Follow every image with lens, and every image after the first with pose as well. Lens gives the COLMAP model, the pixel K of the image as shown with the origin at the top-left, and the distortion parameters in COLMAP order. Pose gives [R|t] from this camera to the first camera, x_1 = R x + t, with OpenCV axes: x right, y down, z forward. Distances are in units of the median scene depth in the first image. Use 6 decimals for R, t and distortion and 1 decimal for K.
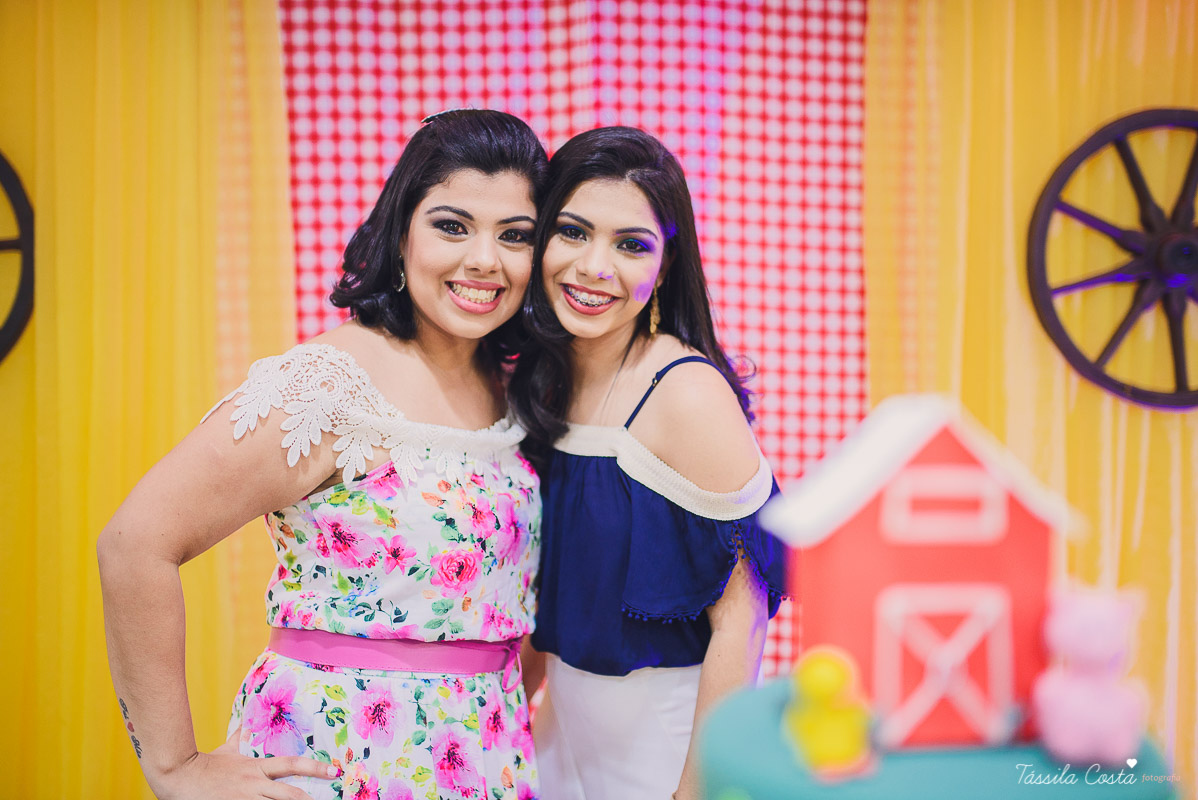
lens RADIAL K [[1162.6, 0, 599.0], [0, 1162.6, 400.0], [0, 0, 1]] dist [-0.017638, 0.004220]
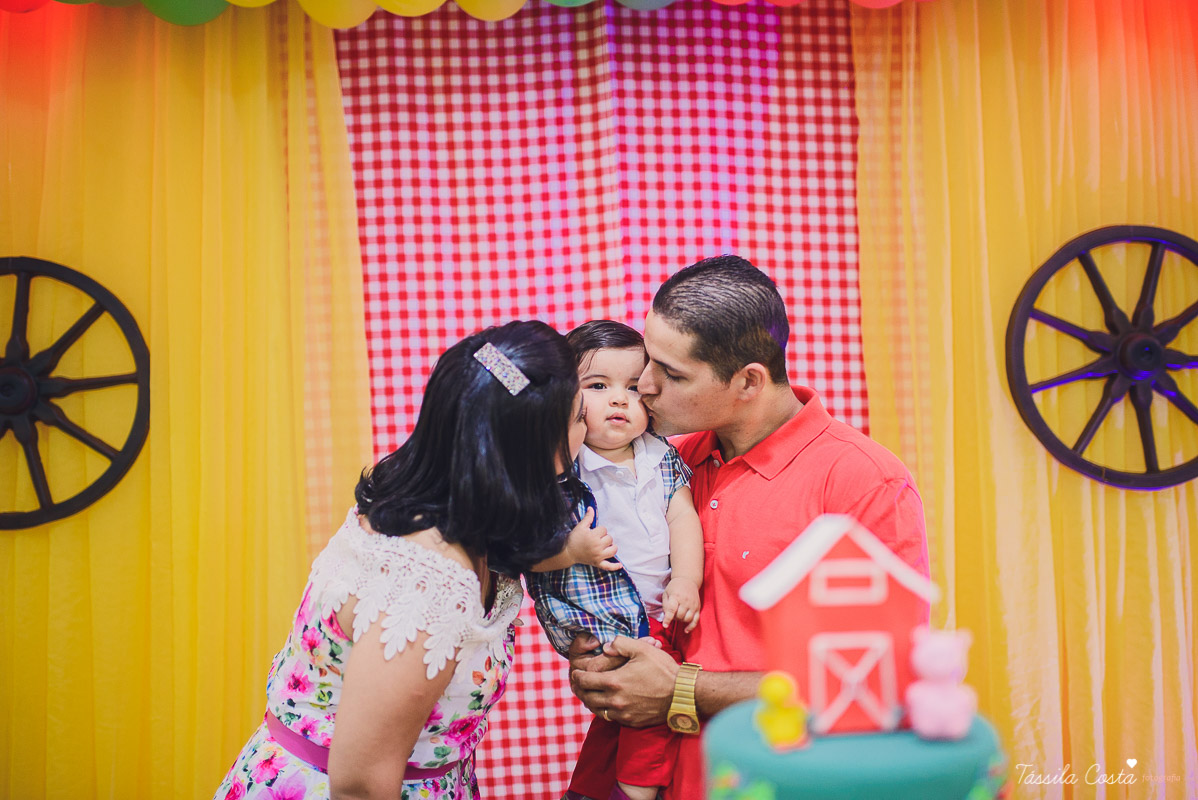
lens RADIAL K [[1162.6, 0, 599.0], [0, 1162.6, 400.0], [0, 0, 1]] dist [-0.017638, 0.004220]
pose [[0.999051, -0.032247, -0.029290, 0.000654], [0.030051, 0.996912, -0.072544, -0.012767], [0.031539, 0.071595, 0.996935, -0.146995]]
